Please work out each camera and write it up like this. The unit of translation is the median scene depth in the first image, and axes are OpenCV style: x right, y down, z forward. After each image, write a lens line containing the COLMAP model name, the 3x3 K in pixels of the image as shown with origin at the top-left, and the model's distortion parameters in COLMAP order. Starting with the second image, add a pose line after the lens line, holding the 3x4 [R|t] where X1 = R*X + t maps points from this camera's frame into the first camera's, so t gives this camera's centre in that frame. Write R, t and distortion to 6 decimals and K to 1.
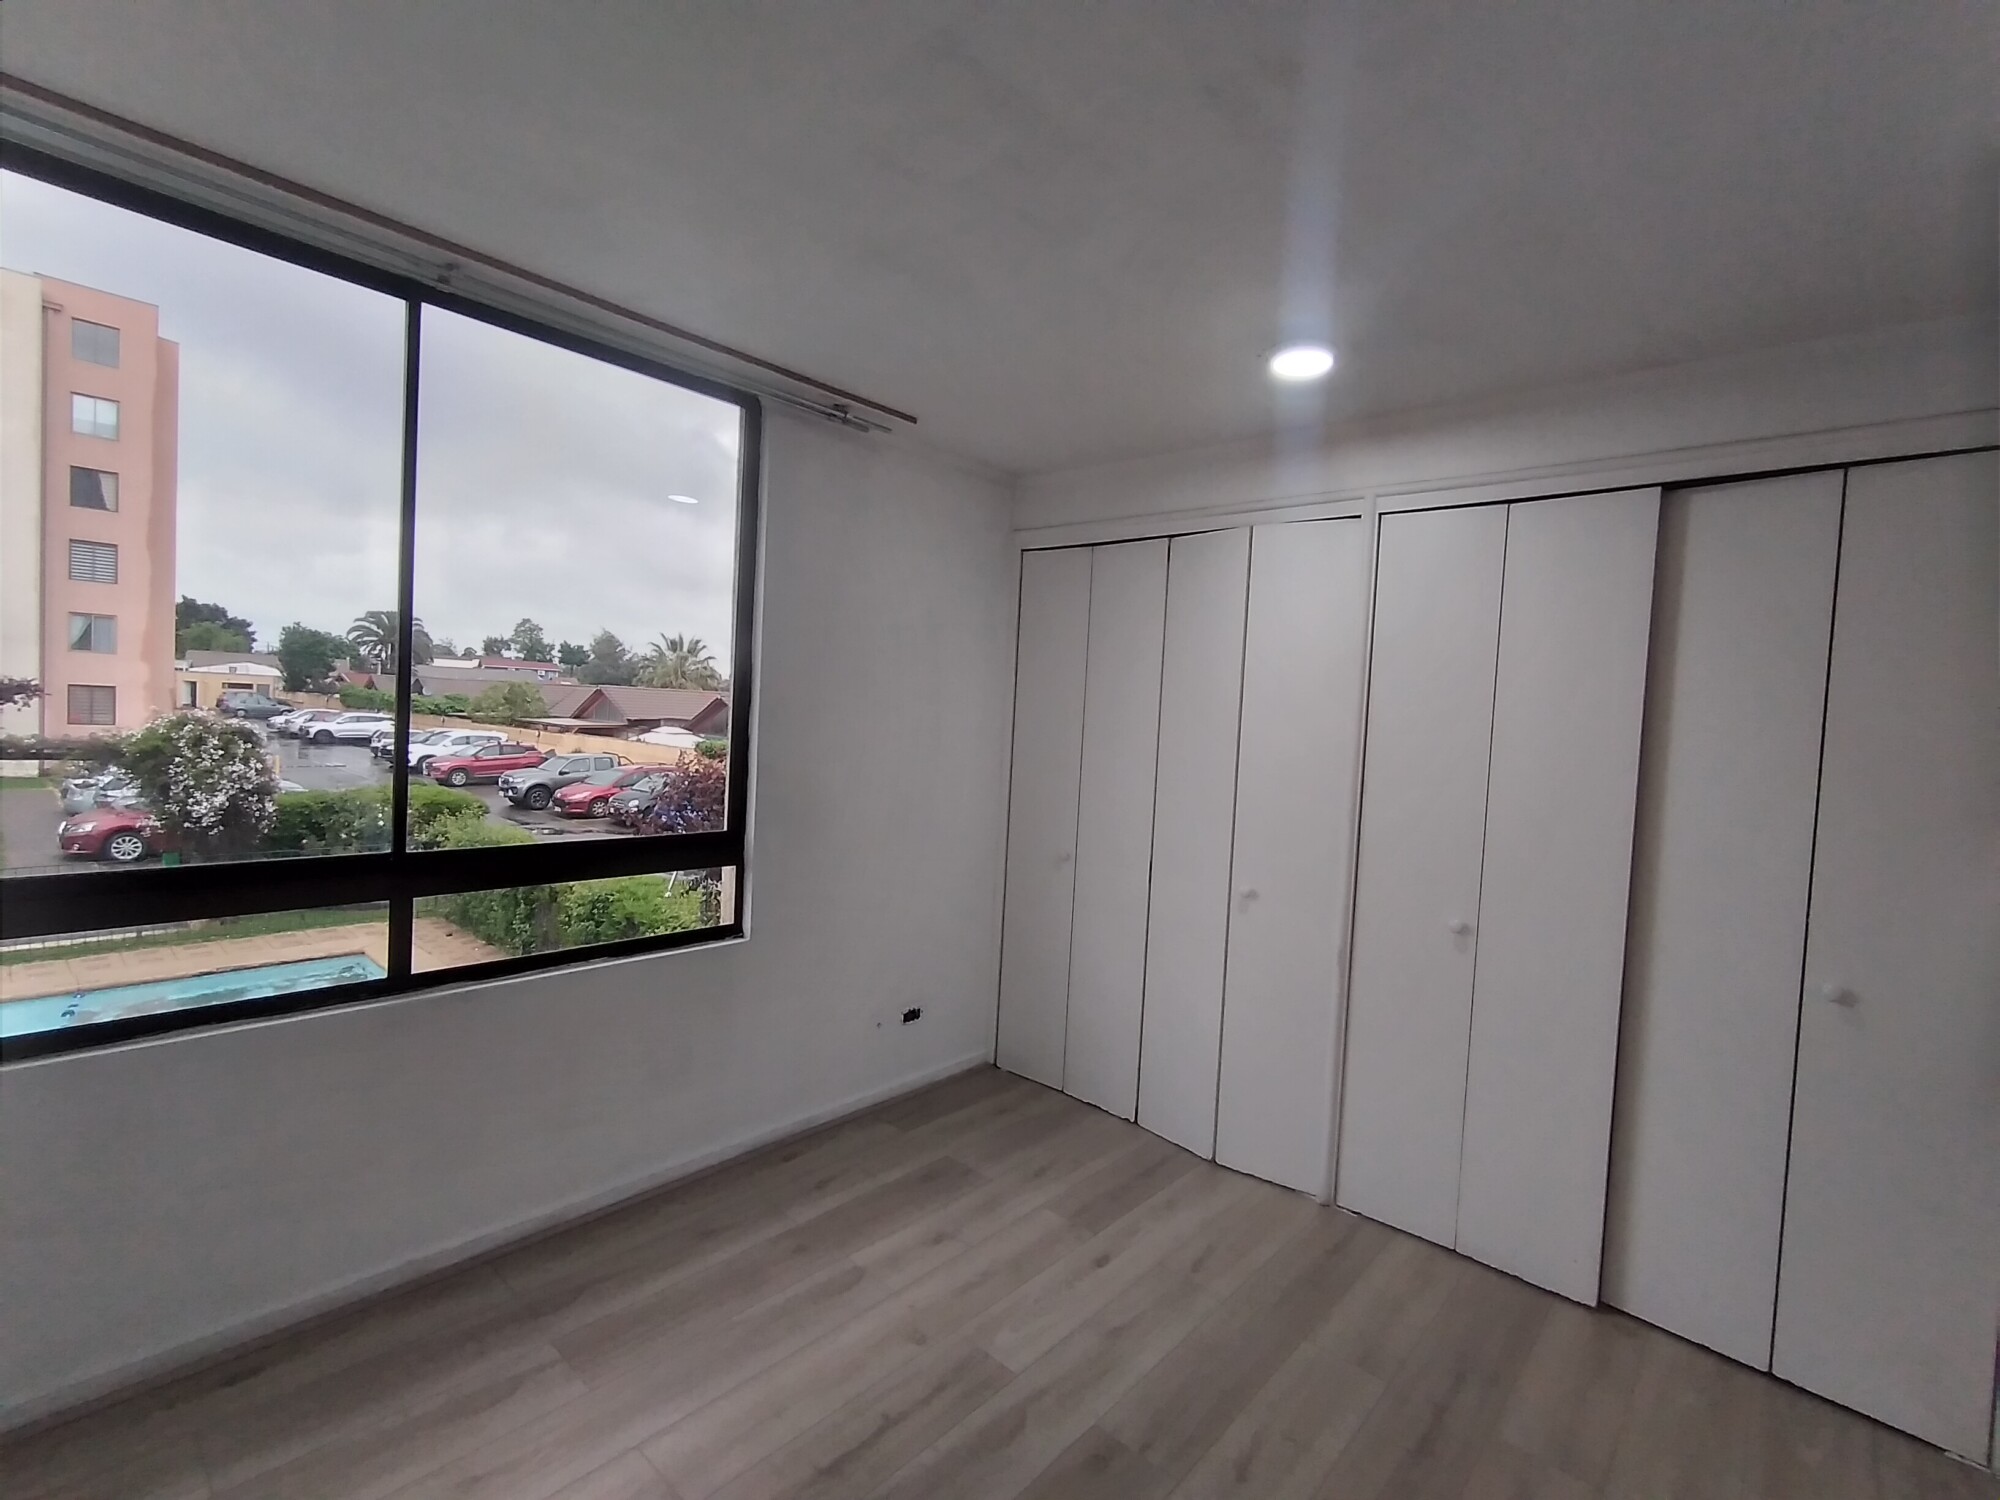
lens RADIAL K [[904.0, 0, 997.2], [0, 904.0, 747.6], [0, 0, 1]] dist [0.001013, -0.000518]
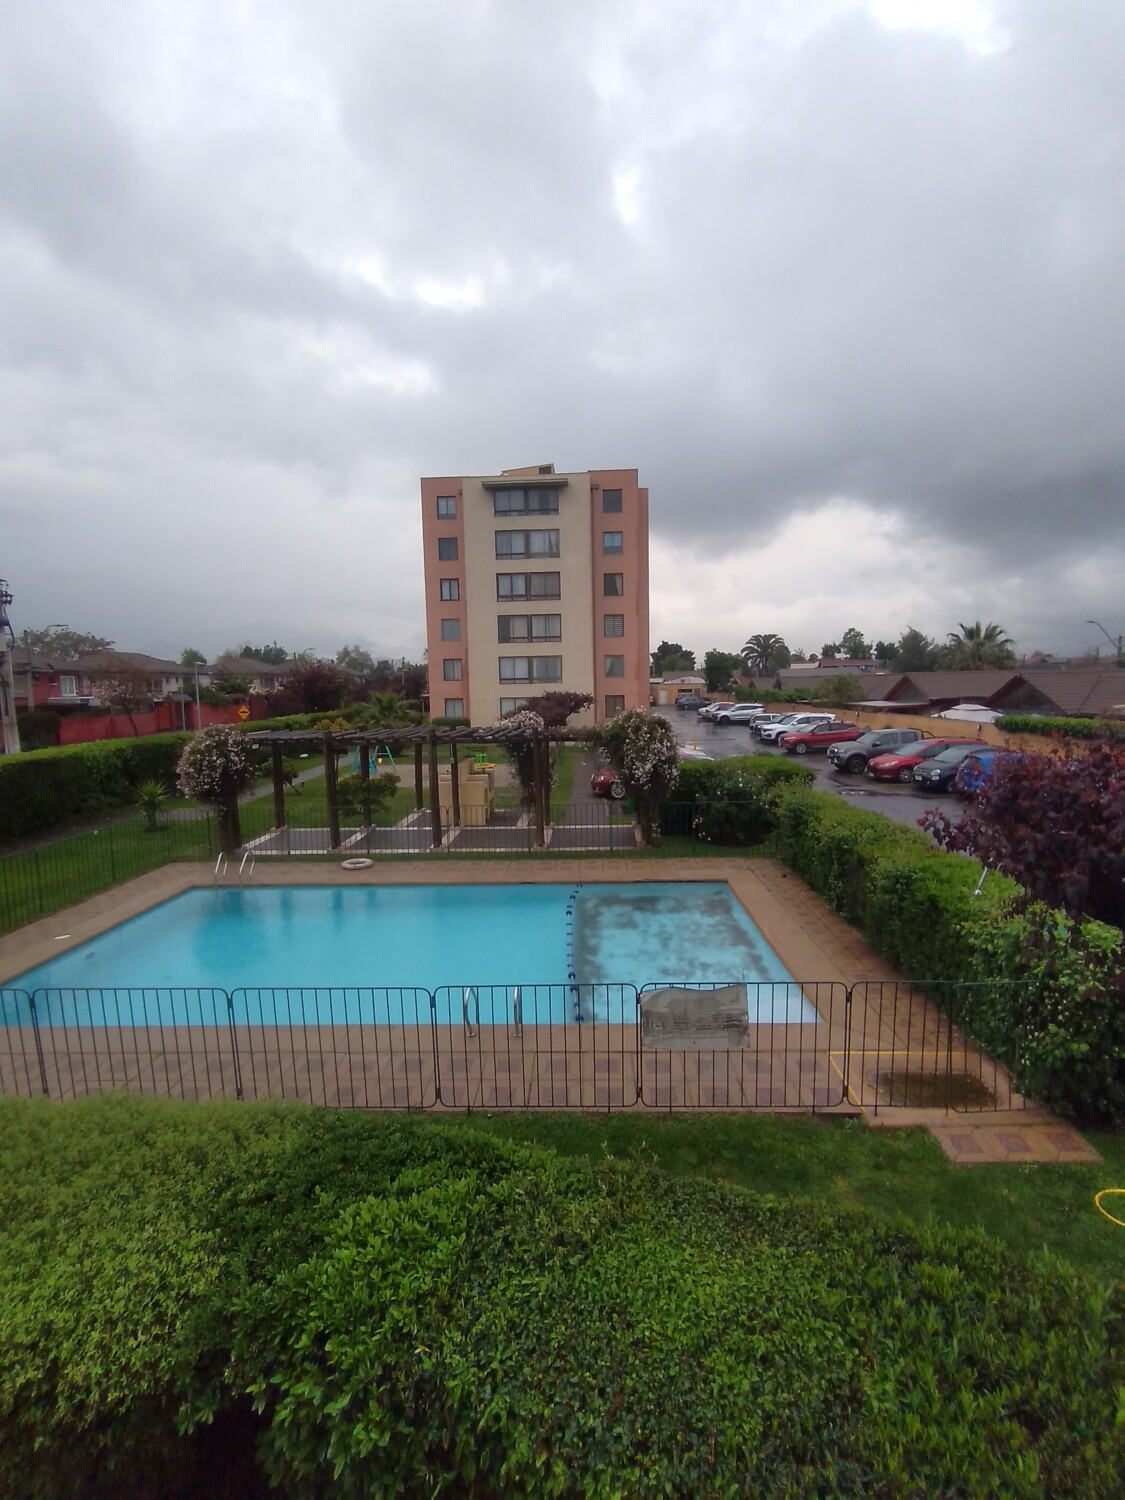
lens RADIAL K [[678.0, 0, 563.9], [0, 678.0, 752.7], [0, 0, 1]] dist [0.001013, -0.000518]
pose [[0.634665, 0.011311, -0.772705, -0.053762], [0.023473, 0.999149, 0.033905, -0.006369], [0.772431, -0.039656, 0.633860, 0.131923]]
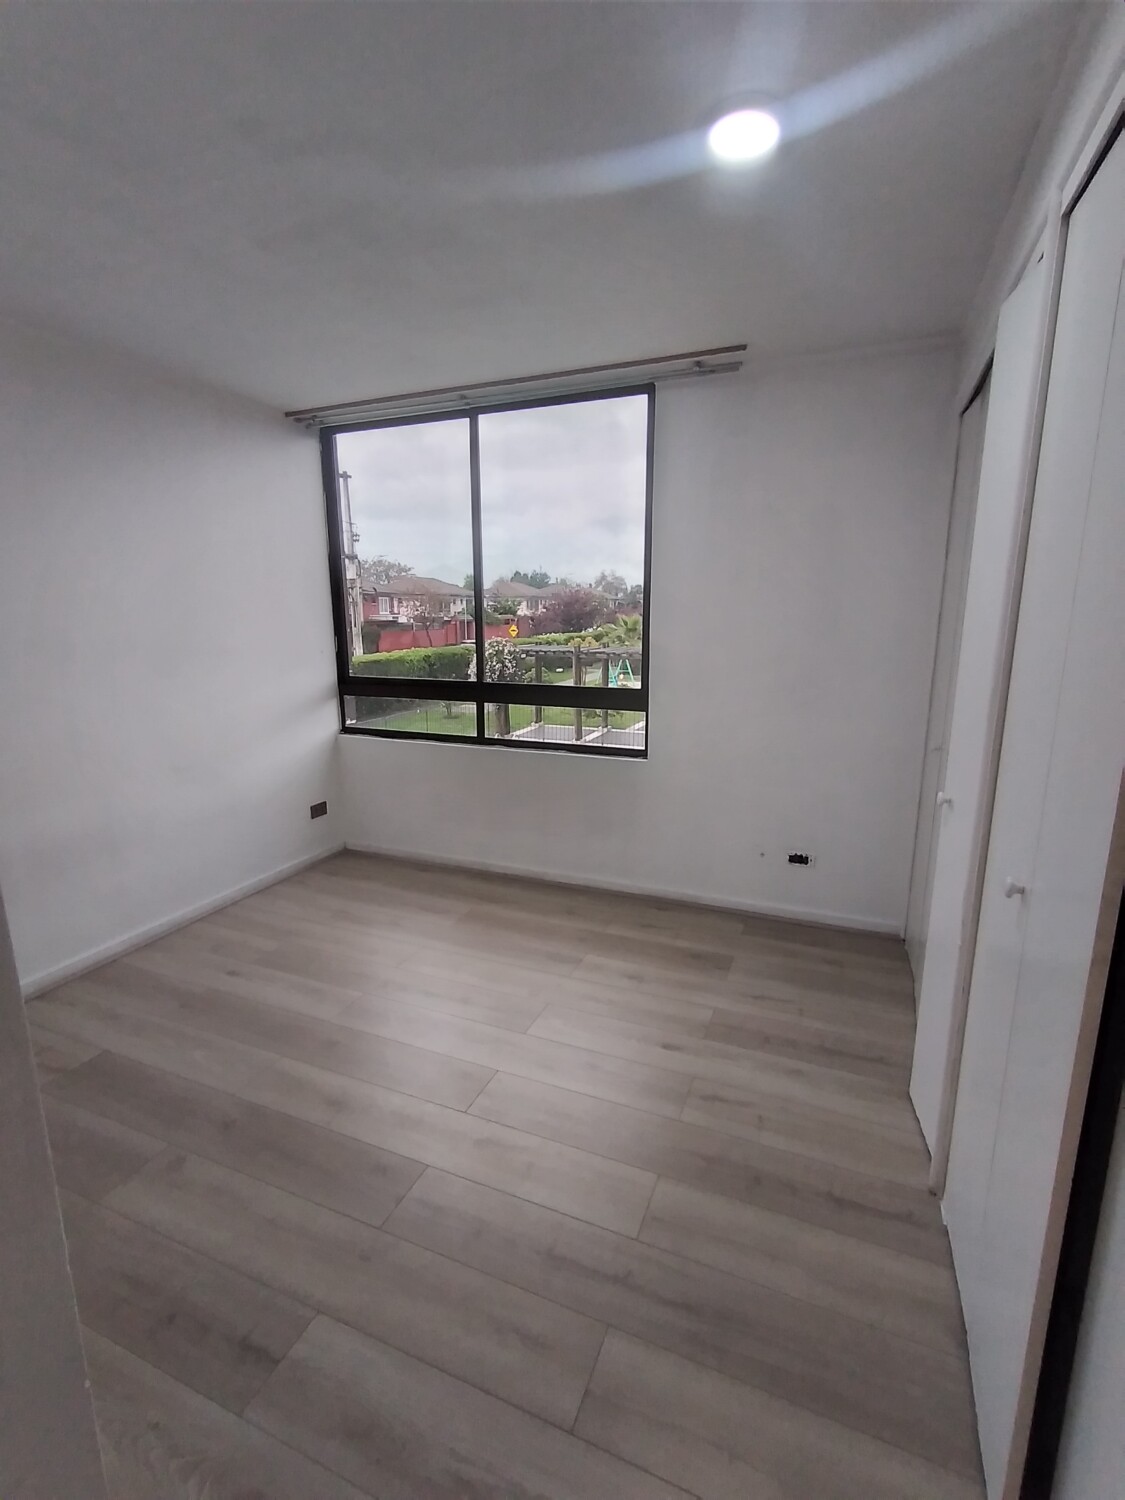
lens RADIAL K [[672.5, 0, 576.8], [0, 672.5, 756.5], [0, 0, 1]] dist [-0.000773, -0.000210]
pose [[0.337017, 0.143993, -0.930422, 0.118092], [-0.016031, 0.988970, 0.147247, 0.006073], [0.941362, -0.034709, 0.335608, 0.080014]]
